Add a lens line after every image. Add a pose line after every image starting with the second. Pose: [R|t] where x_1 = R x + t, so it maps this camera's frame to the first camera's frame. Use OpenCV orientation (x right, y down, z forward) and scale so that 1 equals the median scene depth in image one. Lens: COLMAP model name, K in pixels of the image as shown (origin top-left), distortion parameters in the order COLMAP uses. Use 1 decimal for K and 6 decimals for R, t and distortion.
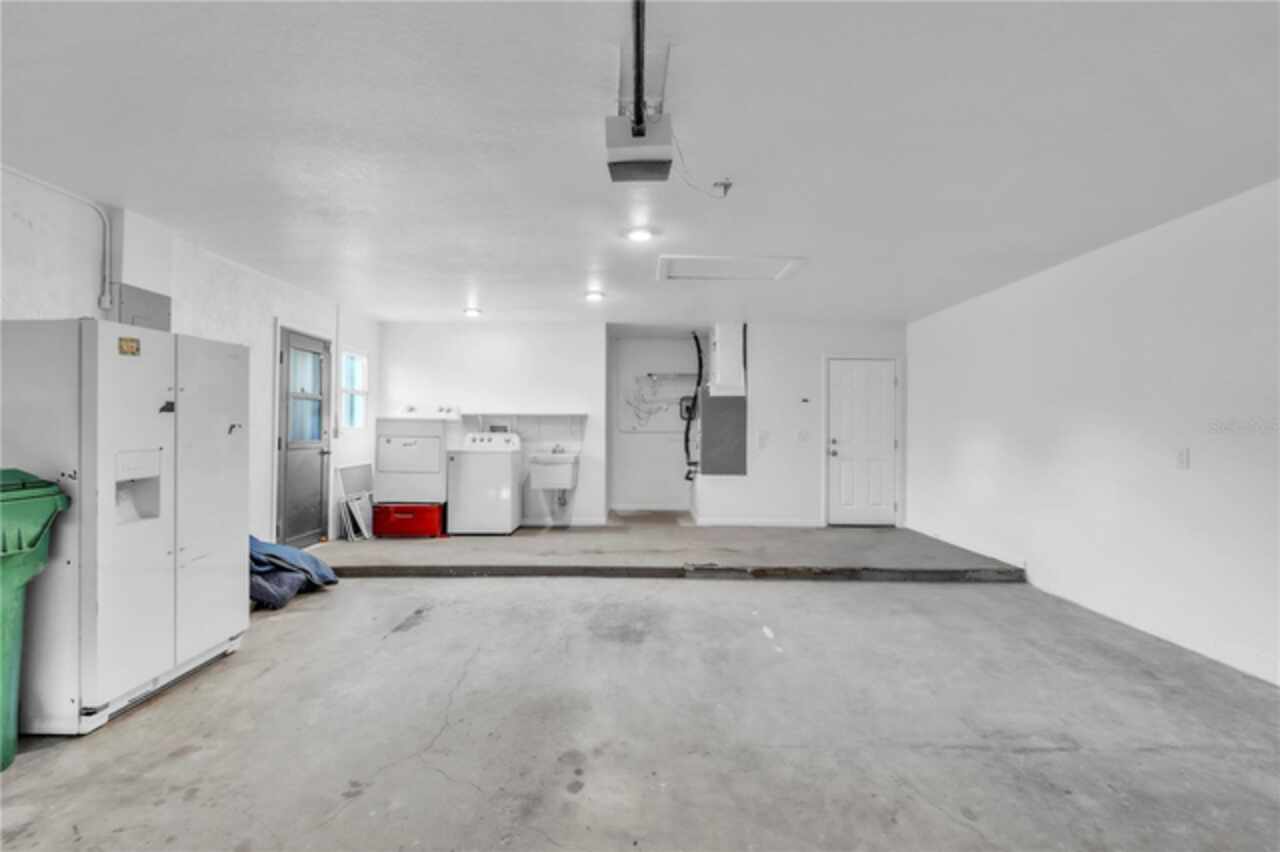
lens RADIAL K [[577.9, 0, 640.0], [0, 577.9, 426.0], [0, 0, 1]] dist [-0.000076, -0.000058]
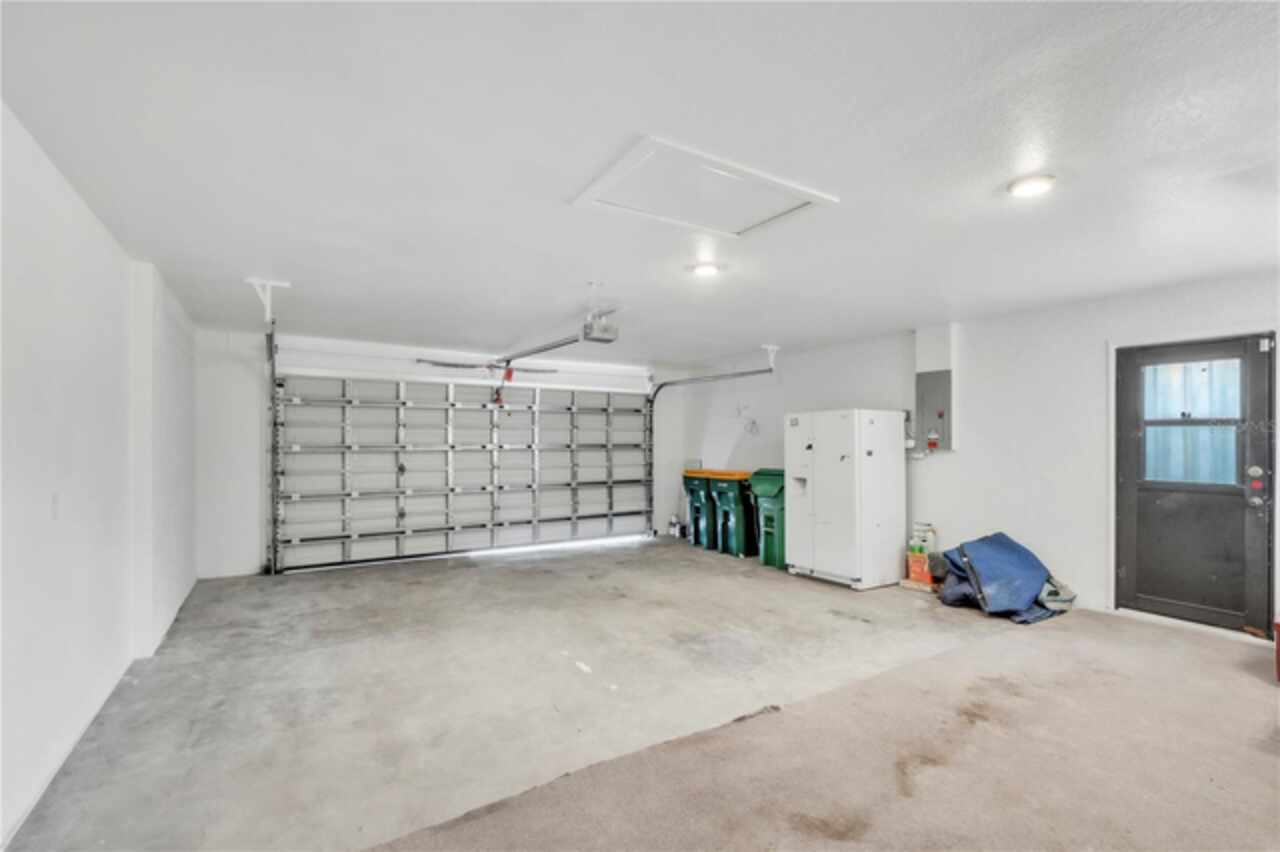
lens RADIAL K [[577.9, 0, 640.0], [0, 577.9, 426.0], [0, 0, 1]] dist [-0.000076, -0.000058]
pose [[-0.844461, -0.023394, -0.535106, 0.744571], [-0.005219, 0.999358, -0.035454, -0.025728], [0.535592, -0.027147, -0.844040, 2.078872]]
